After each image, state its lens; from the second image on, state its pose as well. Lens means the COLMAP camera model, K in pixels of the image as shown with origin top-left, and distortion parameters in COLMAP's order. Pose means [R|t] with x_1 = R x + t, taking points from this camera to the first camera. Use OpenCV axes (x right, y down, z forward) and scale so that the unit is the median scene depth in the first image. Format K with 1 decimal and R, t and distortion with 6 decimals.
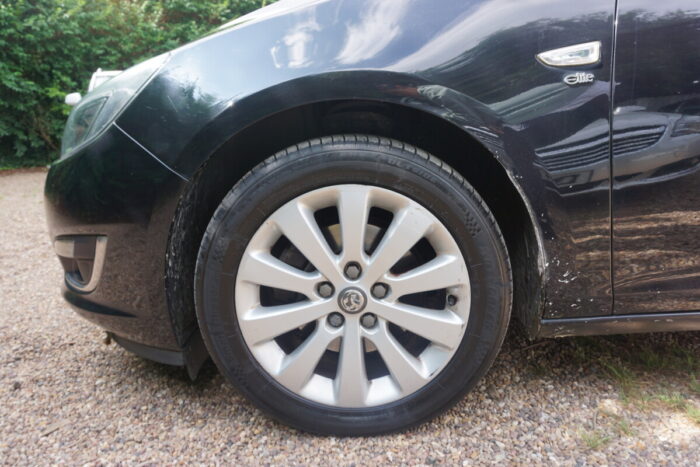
lens RADIAL K [[475.9, 0, 346.9], [0, 475.9, 234.4], [0, 0, 1]] dist [-0.053740, 0.030520]
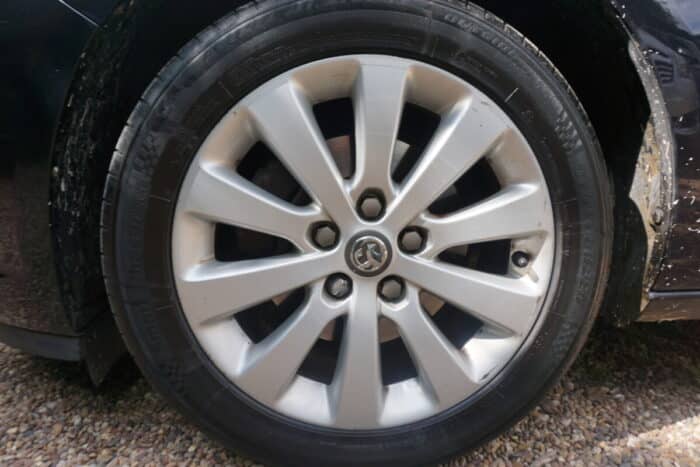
lens RADIAL K [[475.9, 0, 346.9], [0, 475.9, 234.4], [0, 0, 1]] dist [-0.053740, 0.030520]
pose [[0.992791, 0.038484, 0.113515, -0.085636], [-0.035370, 0.998944, -0.029324, 0.131322], [-0.114524, 0.025097, 0.993103, 0.386288]]
